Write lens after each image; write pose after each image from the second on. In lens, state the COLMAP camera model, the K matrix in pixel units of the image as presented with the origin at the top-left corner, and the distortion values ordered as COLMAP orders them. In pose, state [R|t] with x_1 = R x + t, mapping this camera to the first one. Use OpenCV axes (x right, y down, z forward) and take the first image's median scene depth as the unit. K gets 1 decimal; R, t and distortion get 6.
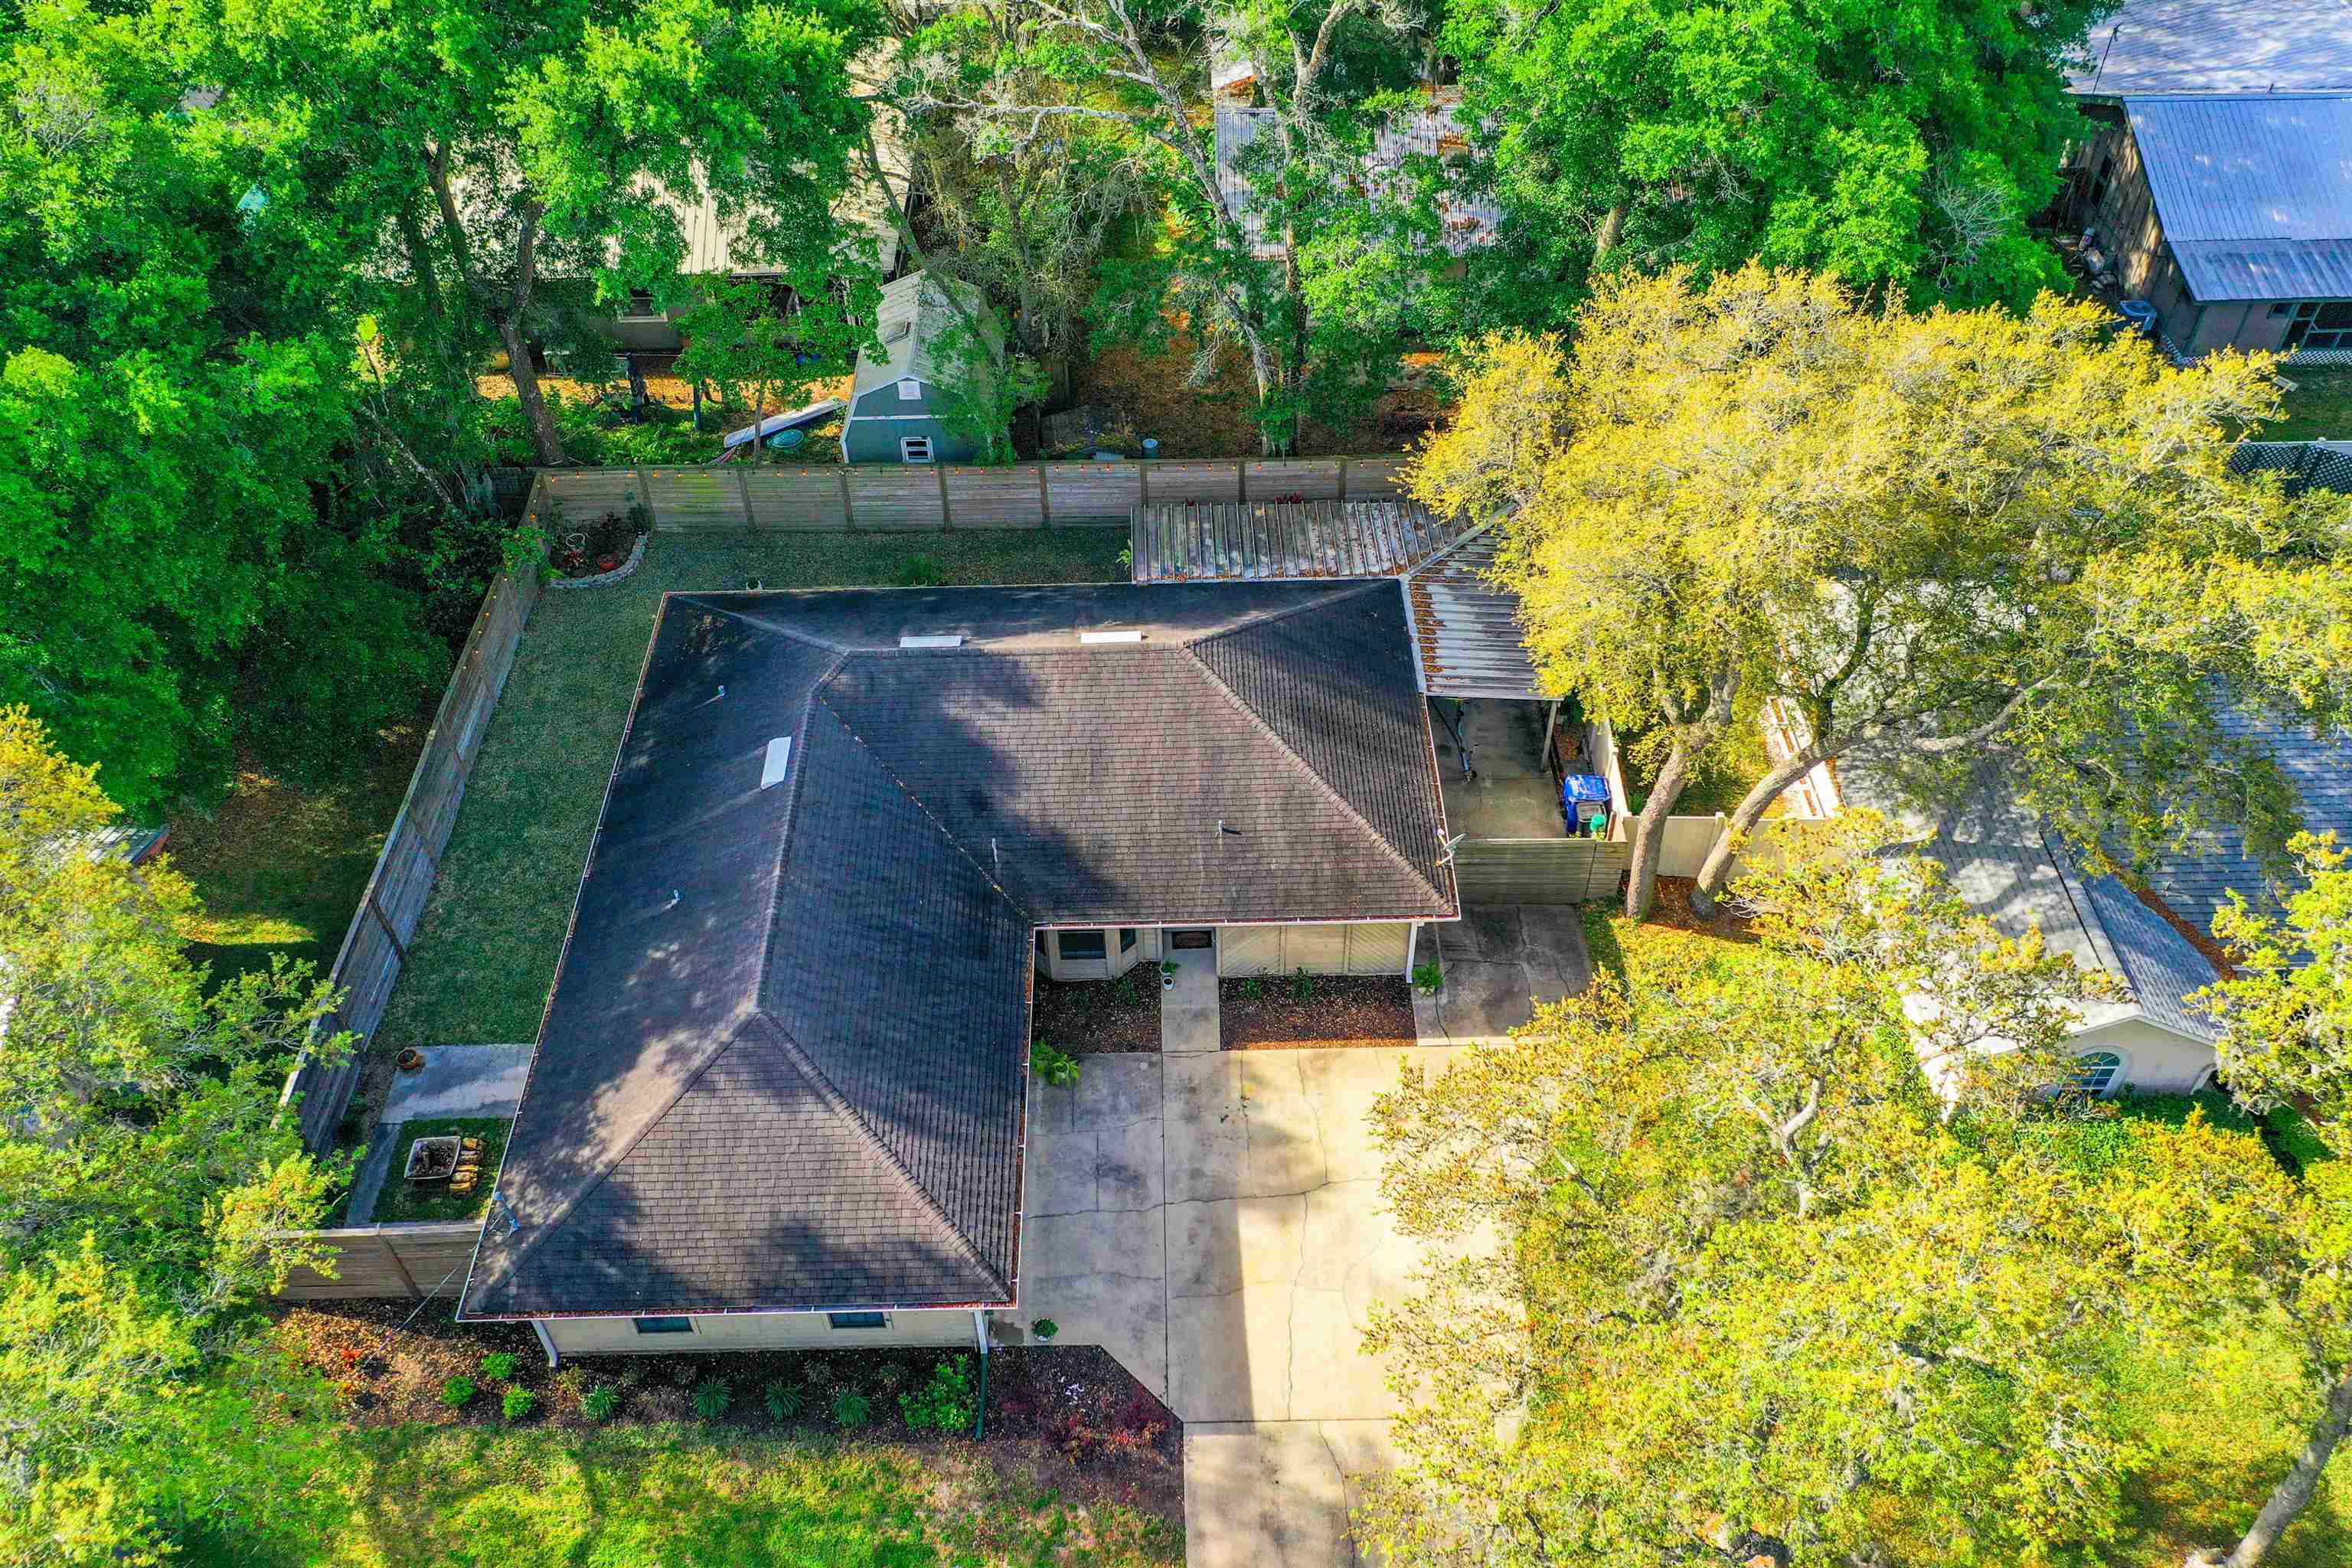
lens RADIAL K [[1862.7, 0, 1185.5], [0, 1862.7, 770.6], [0, 0, 1]] dist [-0.006235, -0.004046]
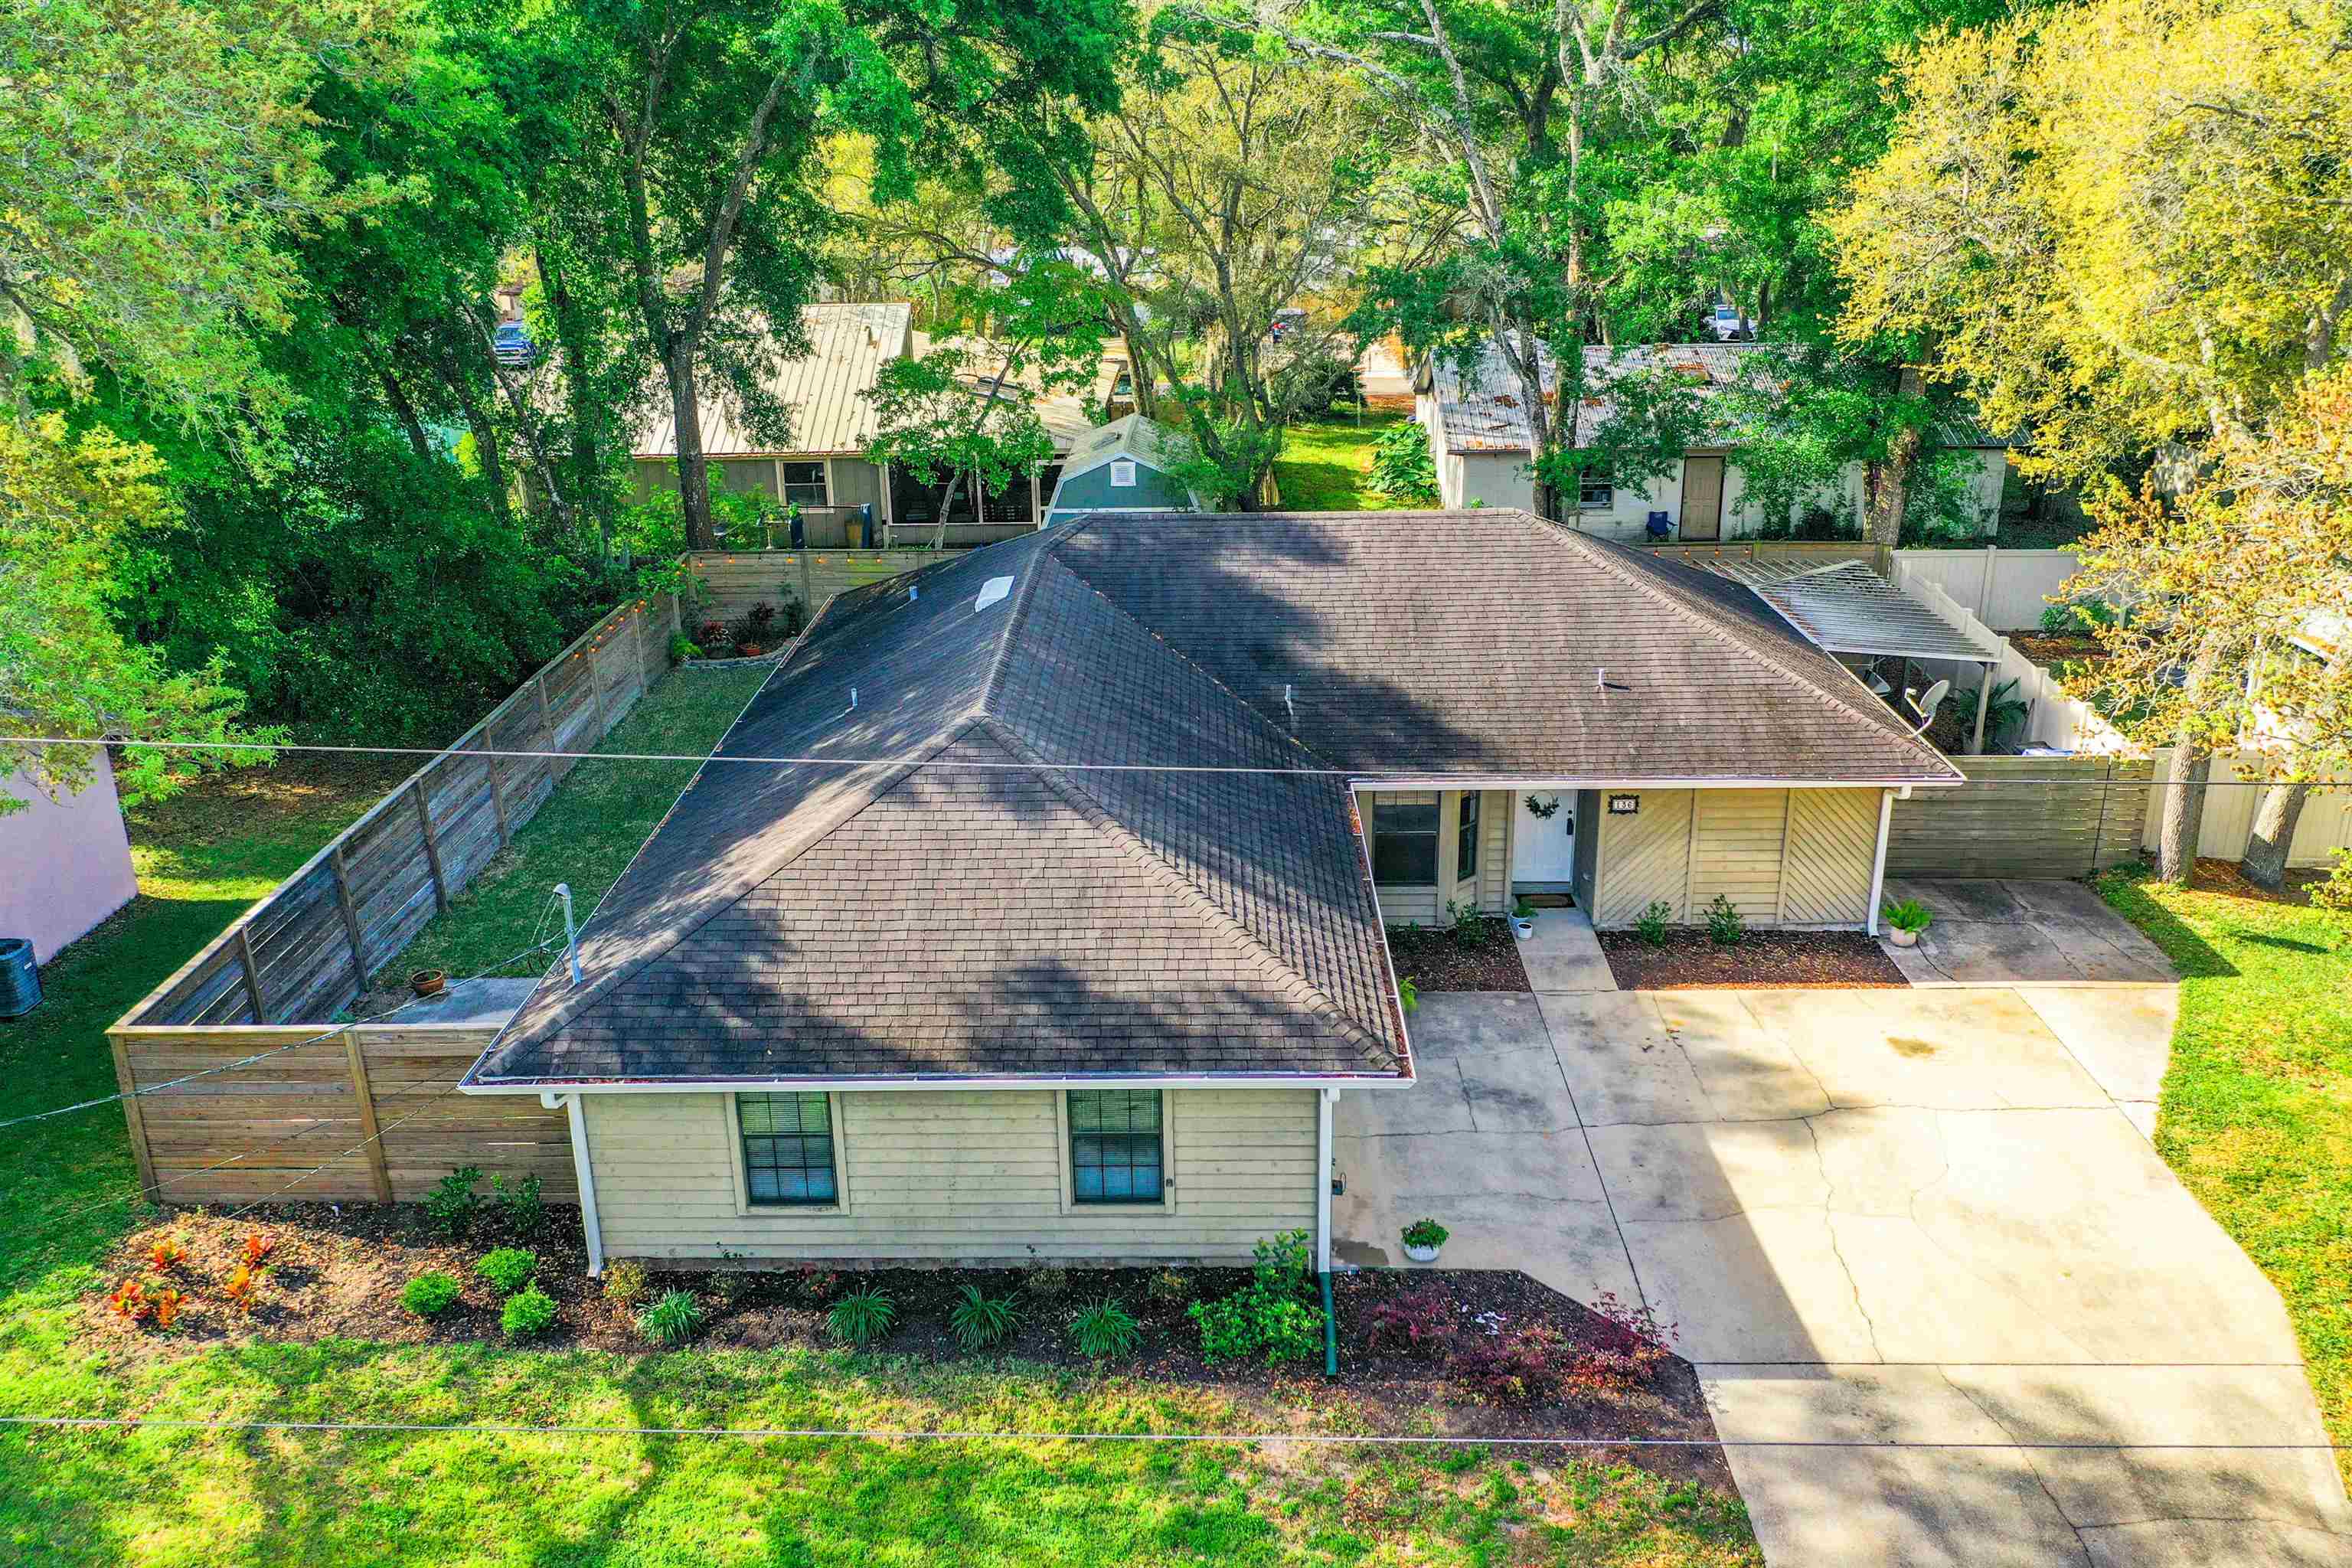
lens RADIAL K [[1864.4, 0, 1171.4], [0, 1864.4, 781.5], [0, 0, 1]] dist [-0.001429, -0.006537]
pose [[0.999280, 0.010551, -0.036445, -0.132479], [-0.024562, 0.912020, -0.409410, 0.400816], [0.028919, 0.410011, 0.911622, 0.386790]]
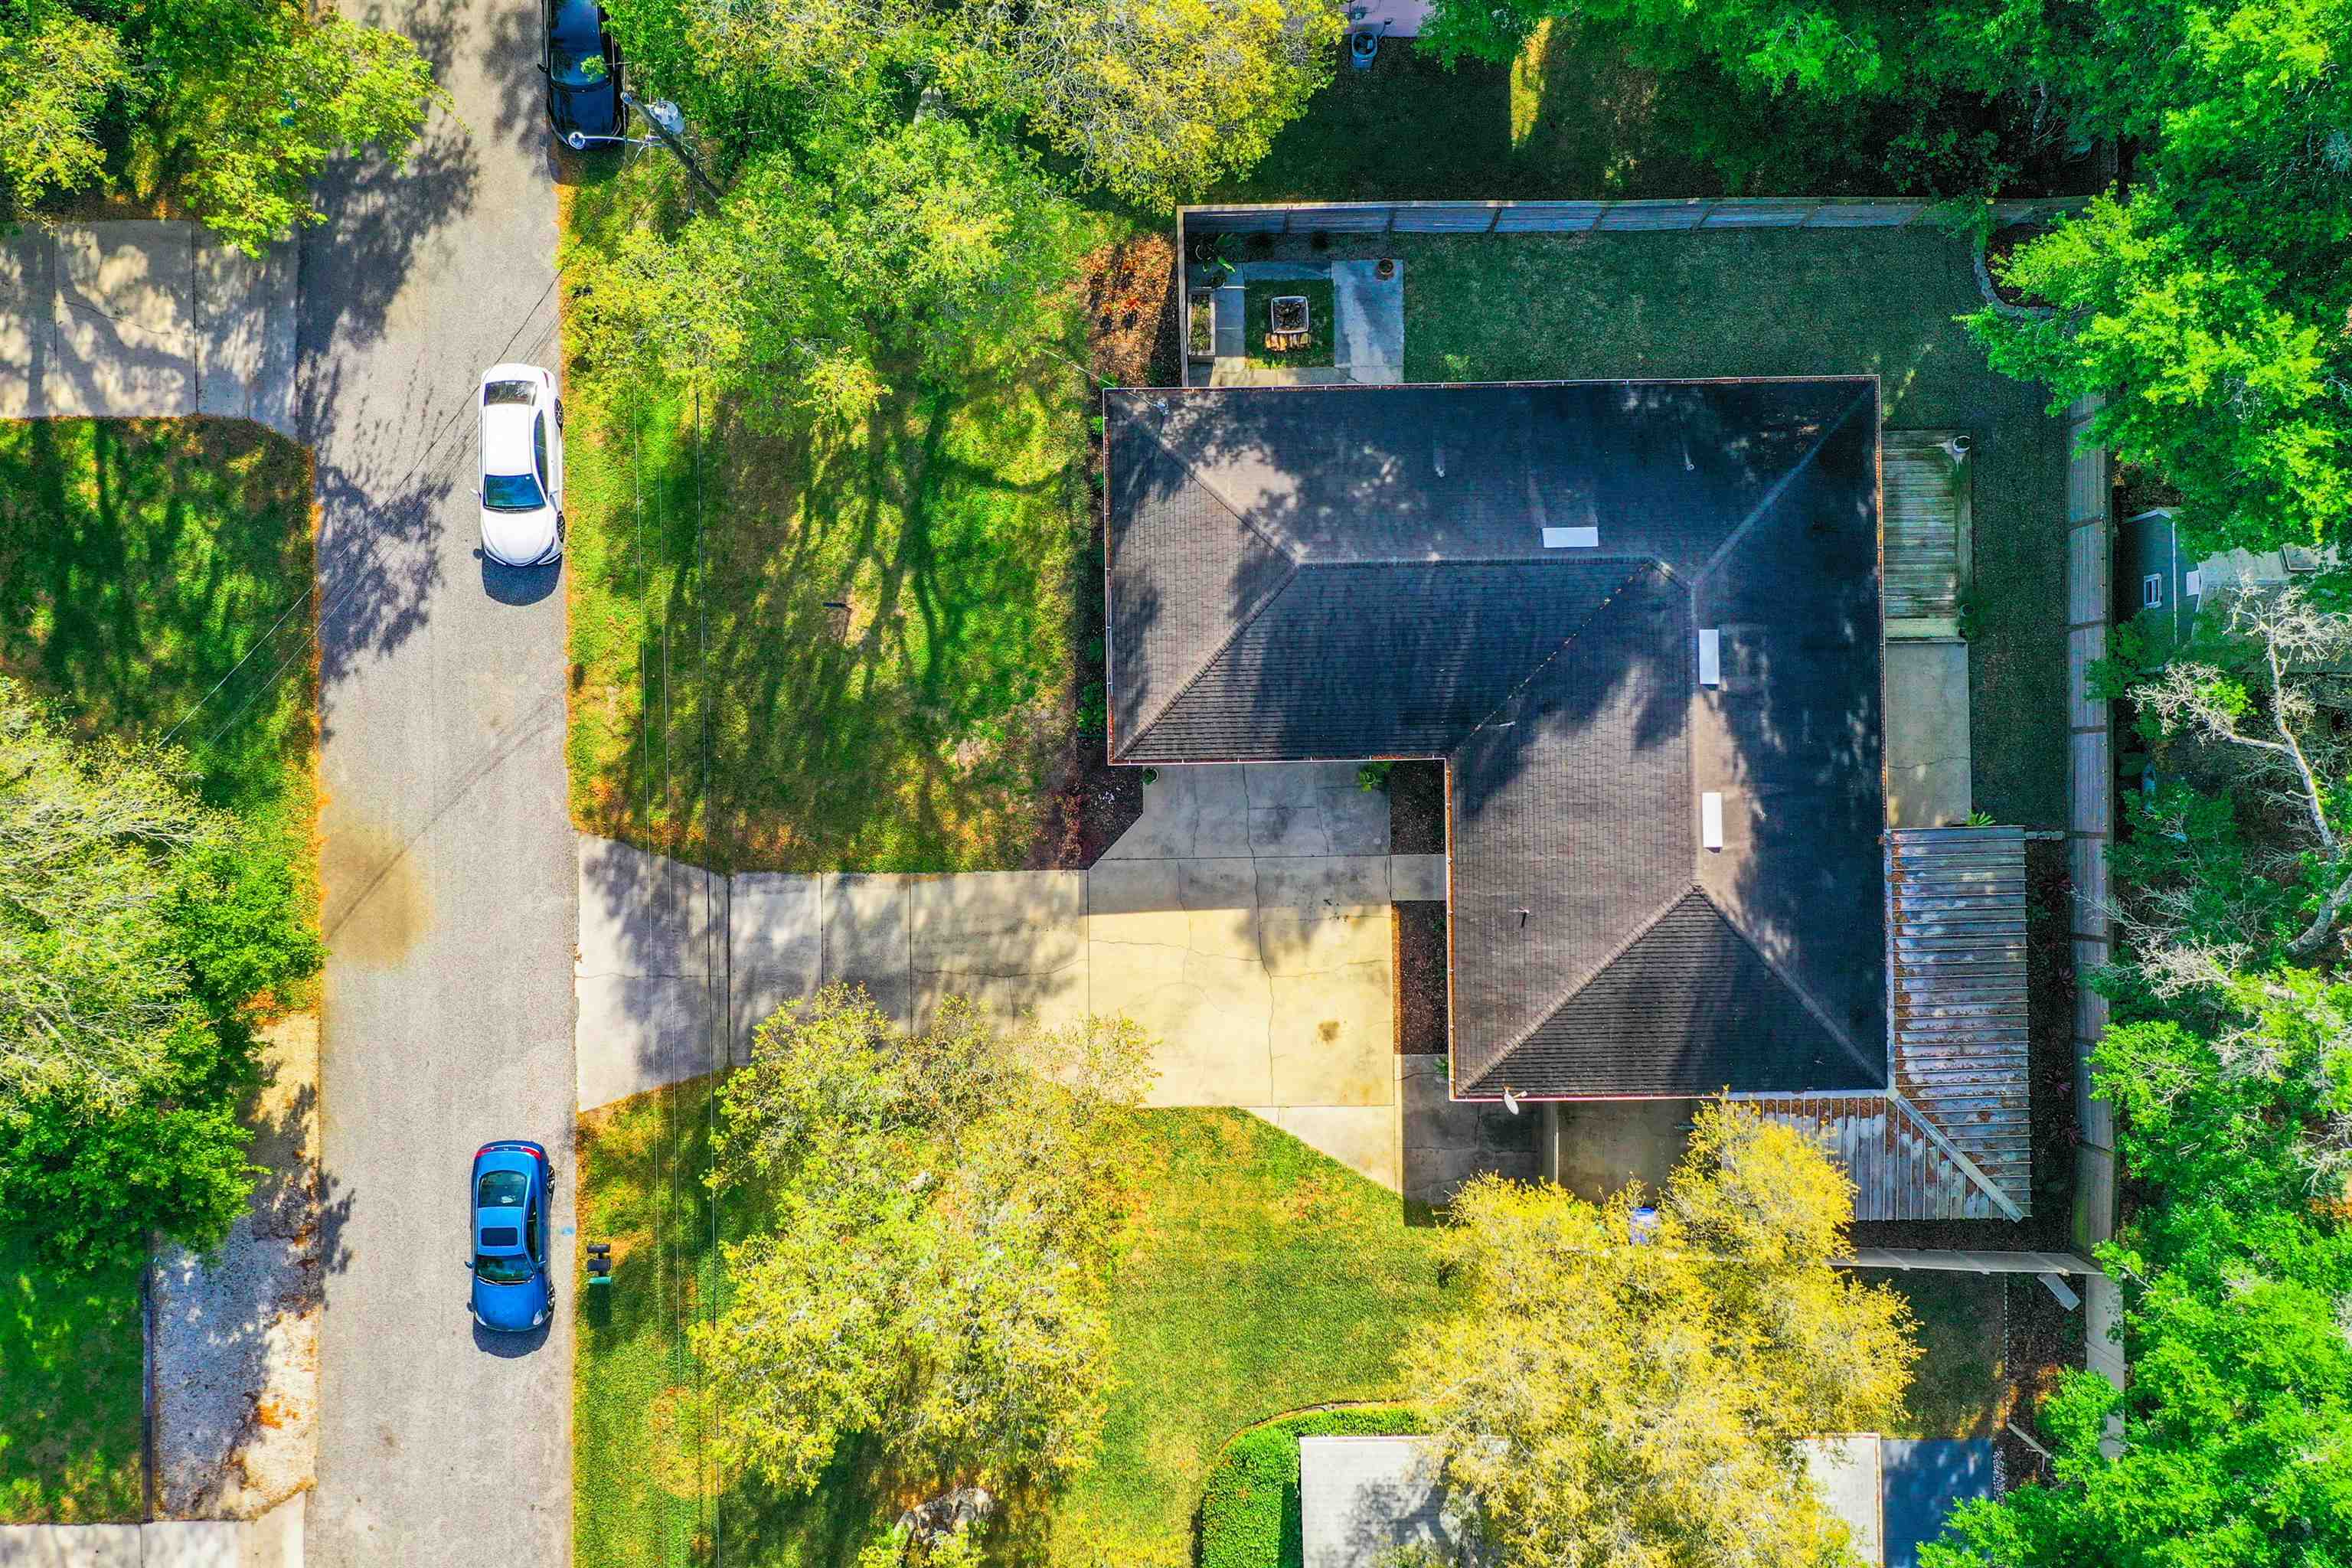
lens RADIAL K [[1864.4, 0, 1171.4], [0, 1864.4, 781.5], [0, 0, 1]] dist [-0.001429, -0.006537]
pose [[-0.006634, 0.999971, 0.003758, -0.074215], [-0.694166, -0.007310, 0.719778, -0.741282], [0.719784, 0.002167, 0.694194, -0.001405]]
